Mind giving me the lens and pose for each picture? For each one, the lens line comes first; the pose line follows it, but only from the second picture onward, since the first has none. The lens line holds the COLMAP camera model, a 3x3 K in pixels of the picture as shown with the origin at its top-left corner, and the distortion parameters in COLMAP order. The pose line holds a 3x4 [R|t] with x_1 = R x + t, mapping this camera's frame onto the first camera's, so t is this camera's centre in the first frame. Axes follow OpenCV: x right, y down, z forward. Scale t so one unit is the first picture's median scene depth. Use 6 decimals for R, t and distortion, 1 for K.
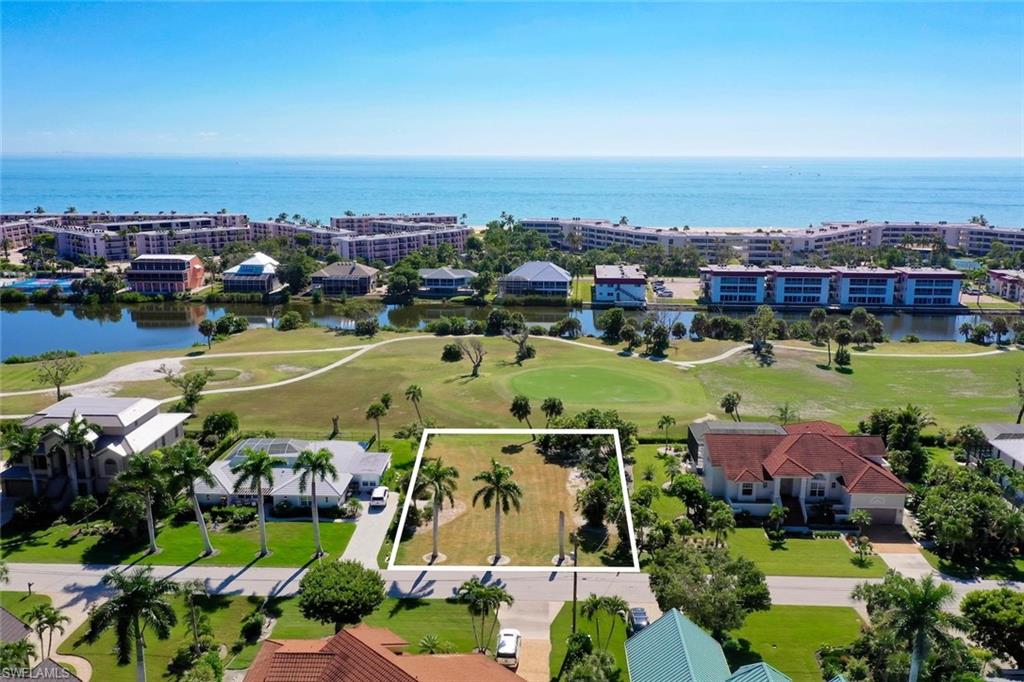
lens RADIAL K [[846.8, 0, 516.9], [0, 846.8, 338.3], [0, 0, 1]] dist [0.000728, 0.000808]
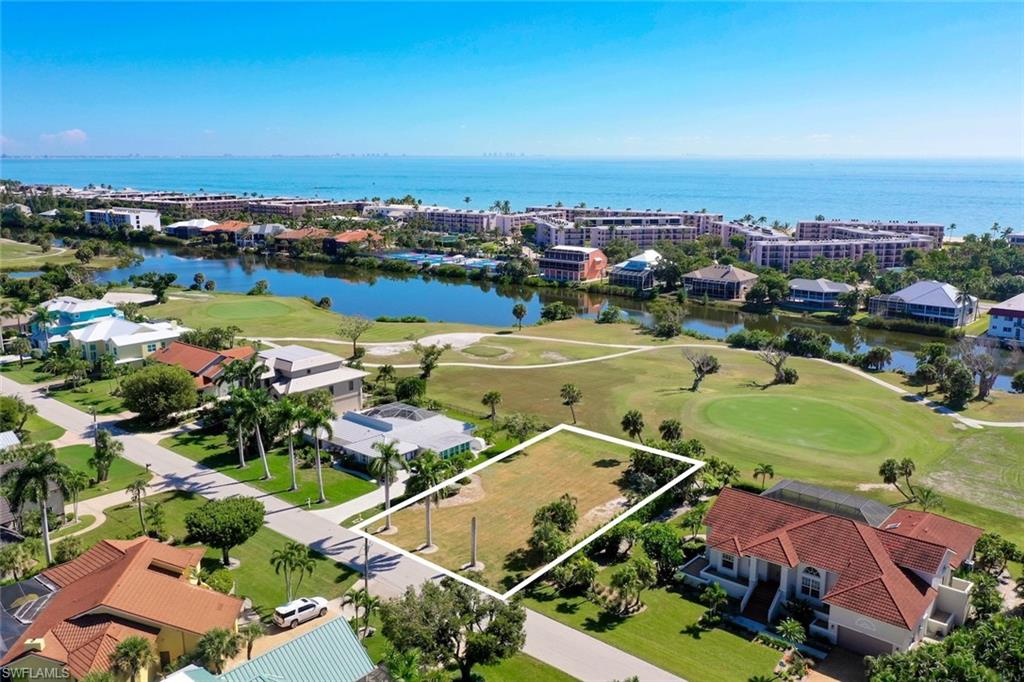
lens RADIAL K [[846.8, 0, 516.9], [0, 846.8, 338.3], [0, 0, 1]] dist [0.000728, 0.000808]
pose [[0.777140, 0.127968, -0.616180, 0.355719], [-0.129363, 0.990682, 0.042589, -0.026436], [0.615889, 0.046613, 0.786453, 0.131659]]
